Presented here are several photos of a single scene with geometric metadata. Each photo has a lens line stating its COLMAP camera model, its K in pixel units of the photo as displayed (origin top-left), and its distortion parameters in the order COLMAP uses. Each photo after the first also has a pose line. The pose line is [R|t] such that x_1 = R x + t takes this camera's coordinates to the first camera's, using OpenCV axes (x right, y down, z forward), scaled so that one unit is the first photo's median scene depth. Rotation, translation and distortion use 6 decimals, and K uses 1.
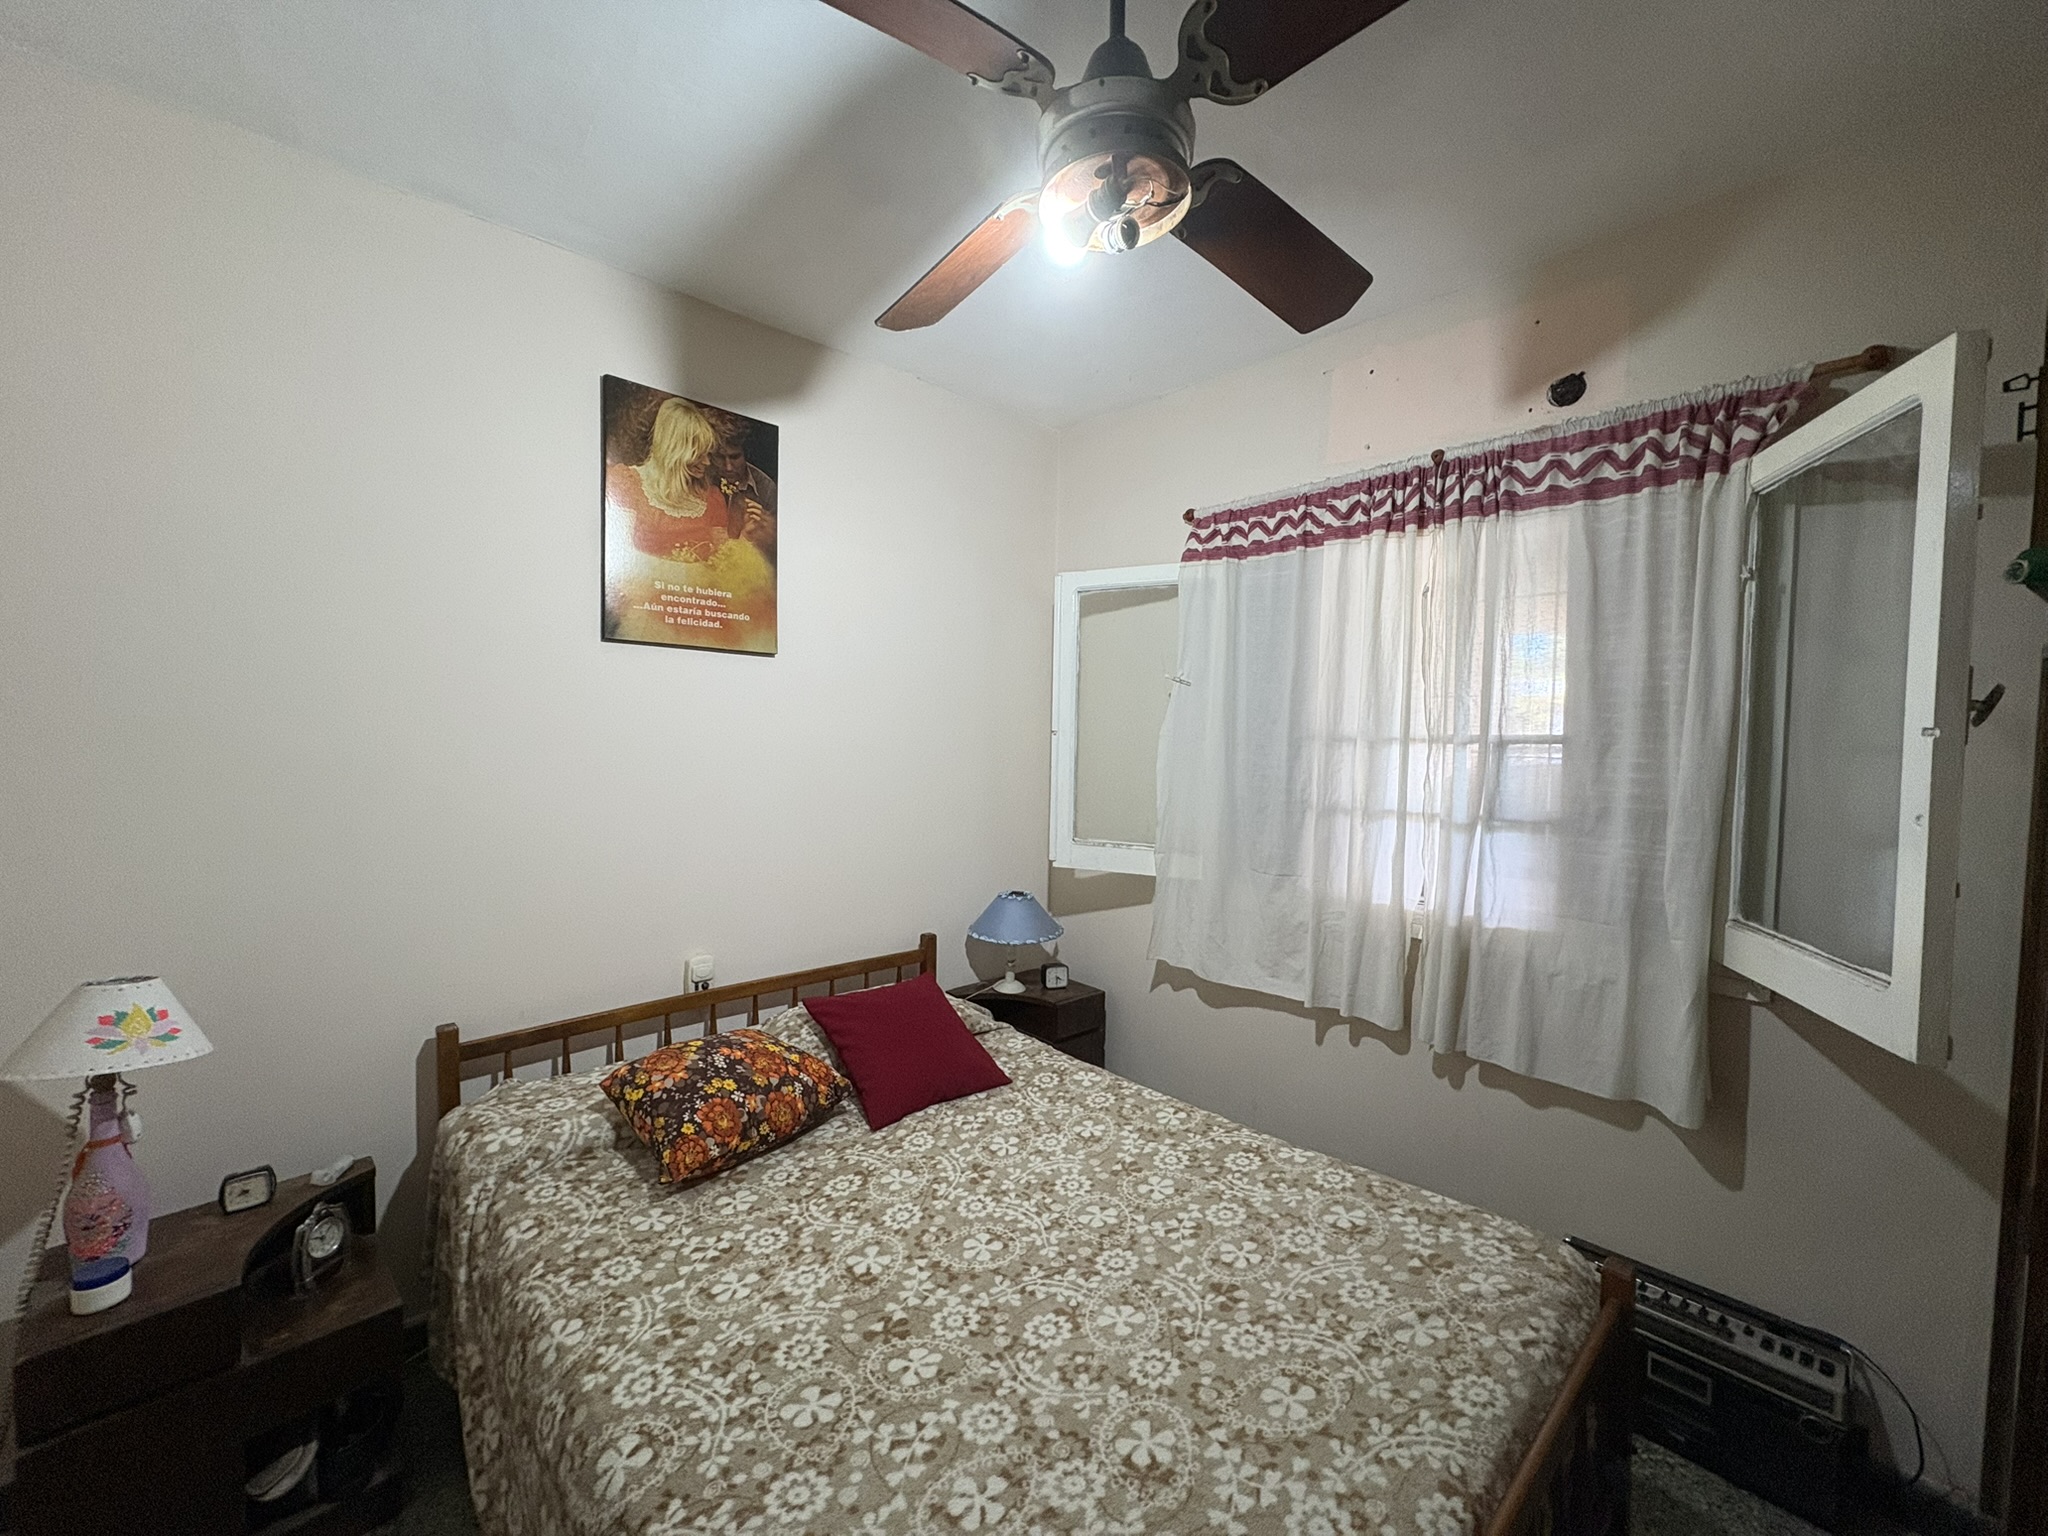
lens RADIAL K [[814.0, 0, 1024.0], [0, 814.0, 768.0], [0, 0, 1]] dist [0.000734, 0.000318]
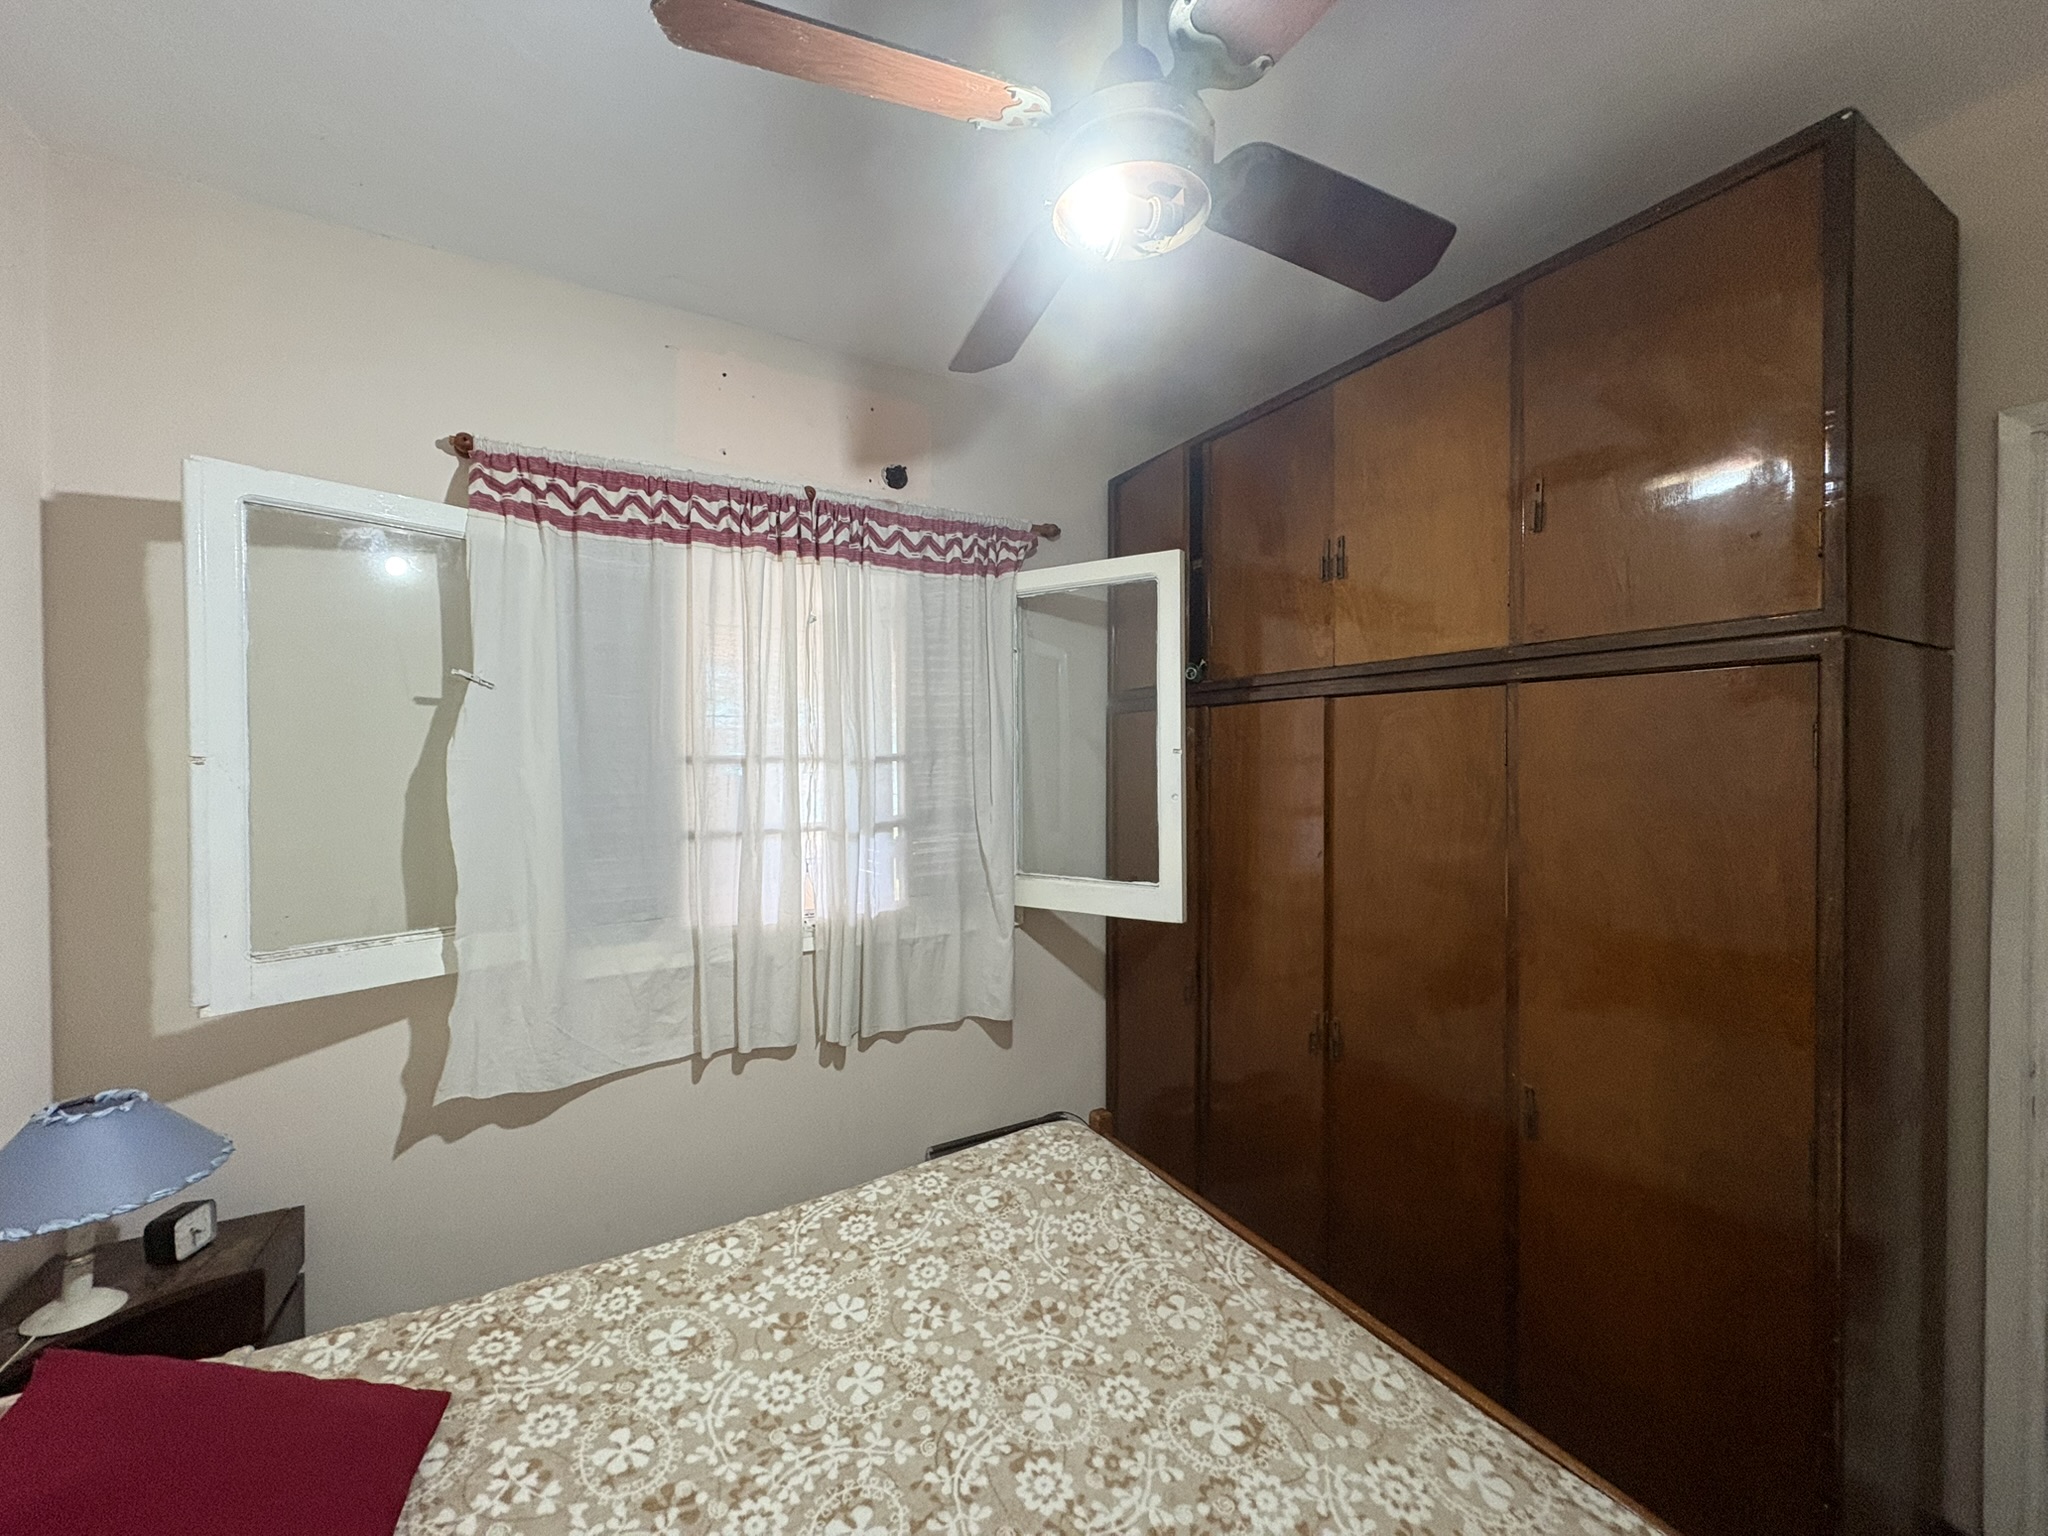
lens RADIAL K [[814.0, 0, 1024.0], [0, 814.0, 768.0], [0, 0, 1]] dist [0.000734, 0.000318]
pose [[0.227852, -0.032262, 0.973161, -0.517255], [0.046296, 0.998680, 0.022269, -0.038778], [-0.972595, 0.039979, 0.229045, 0.547376]]
